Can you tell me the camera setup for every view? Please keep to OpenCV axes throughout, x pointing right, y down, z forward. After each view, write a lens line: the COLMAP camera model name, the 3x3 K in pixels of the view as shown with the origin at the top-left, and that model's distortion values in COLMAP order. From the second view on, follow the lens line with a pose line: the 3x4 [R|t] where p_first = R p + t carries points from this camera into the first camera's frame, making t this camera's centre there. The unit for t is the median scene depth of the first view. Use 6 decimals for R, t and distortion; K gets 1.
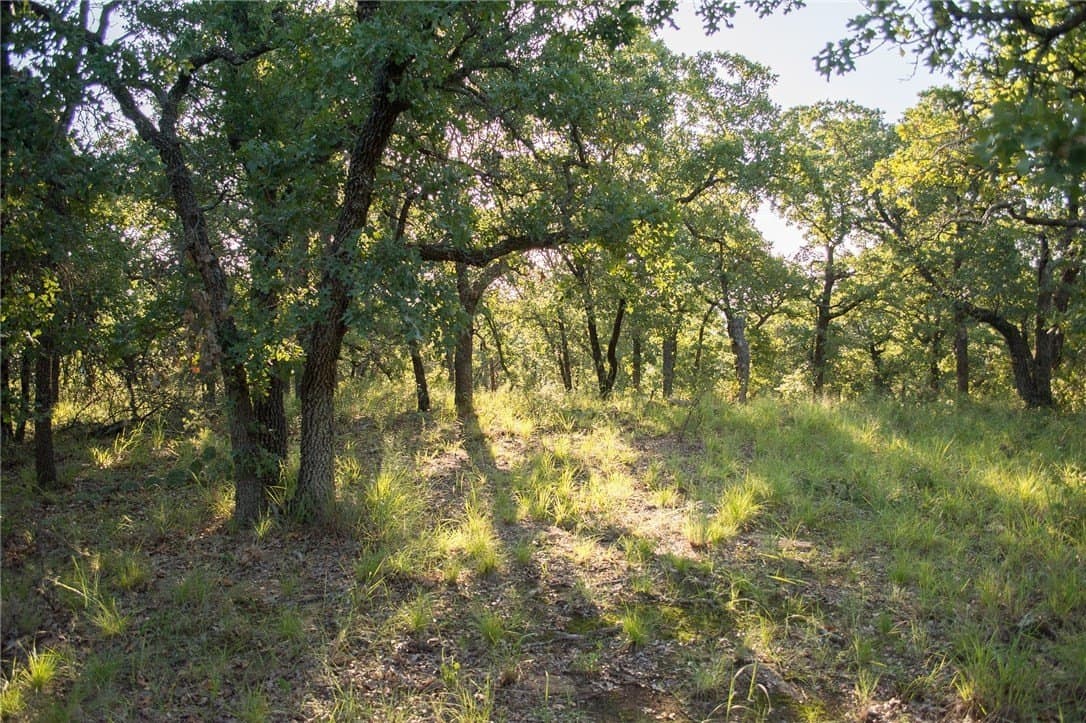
lens RADIAL K [[855.7, 0, 541.9], [0, 855.7, 362.1], [0, 0, 1]] dist [-0.081727, 0.012321]
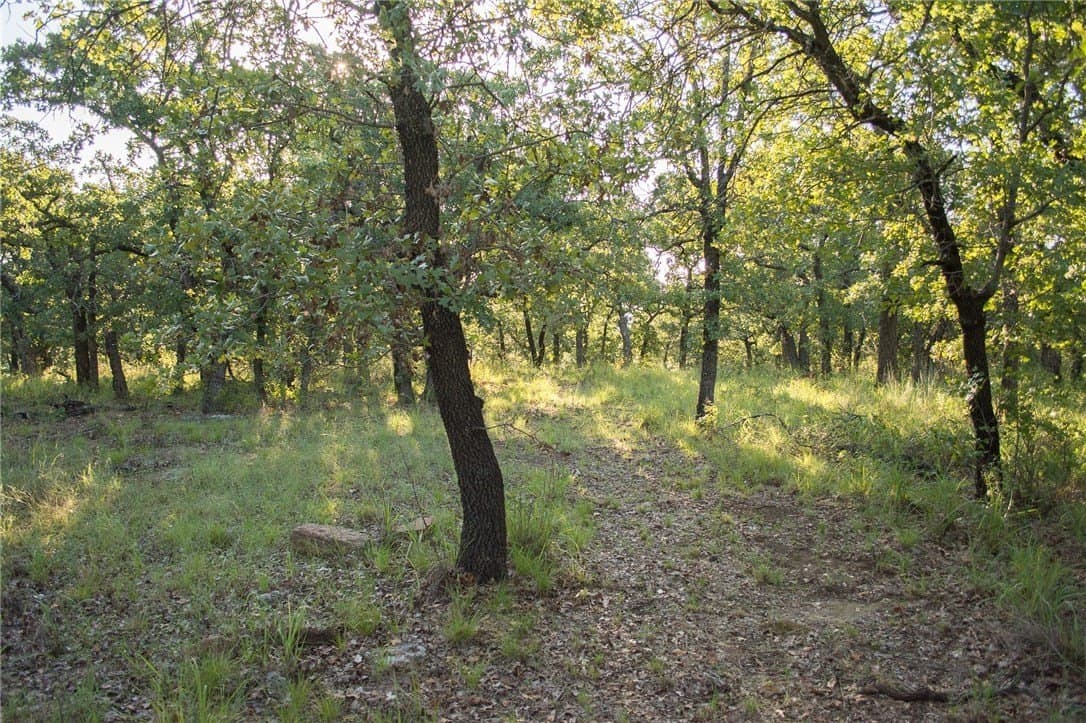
lens RADIAL K [[855.7, 0, 543.8], [0, 855.7, 361.7], [0, 0, 1]] dist [-0.081727, 0.012321]
pose [[0.995126, -0.006624, 0.098392, -0.037175], [0.006318, 0.999974, 0.003417, 0.012452], [-0.098412, -0.002779, 0.995142, -0.300786]]
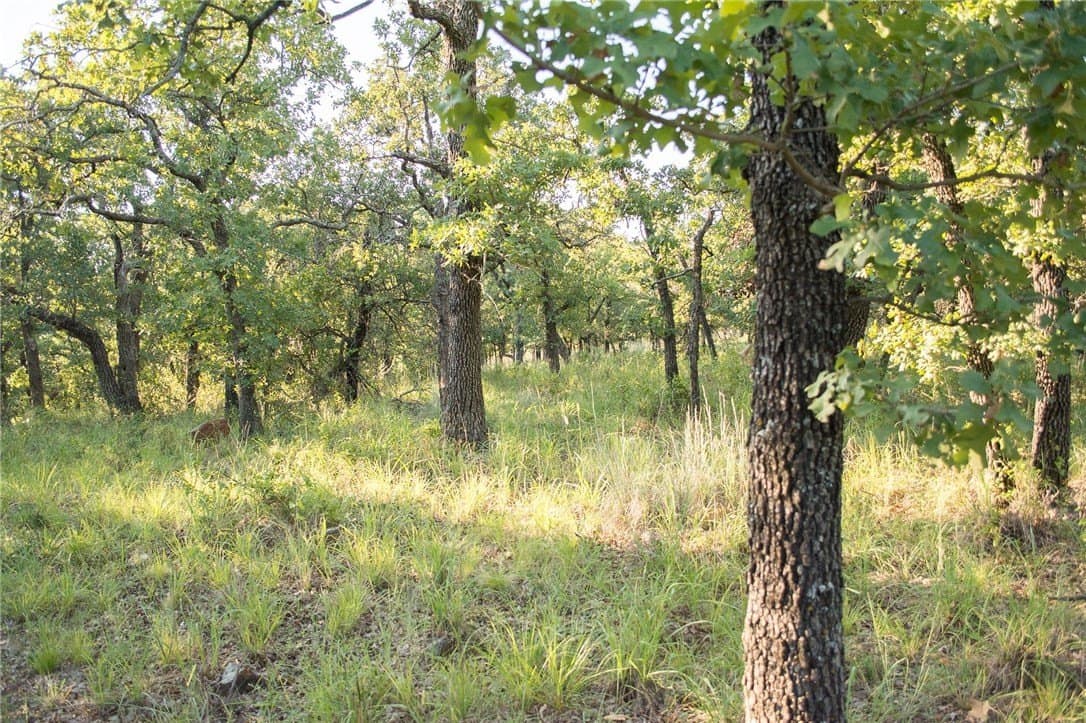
lens RADIAL K [[855.7, 0, 540.2], [0, 855.7, 359.5], [0, 0, 1]] dist [-0.081727, 0.012321]
pose [[0.518639, -0.077998, 0.851428, 0.007939], [0.090533, 0.995242, 0.036025, 0.000267], [-0.850187, 0.058398, 0.523232, 0.033503]]
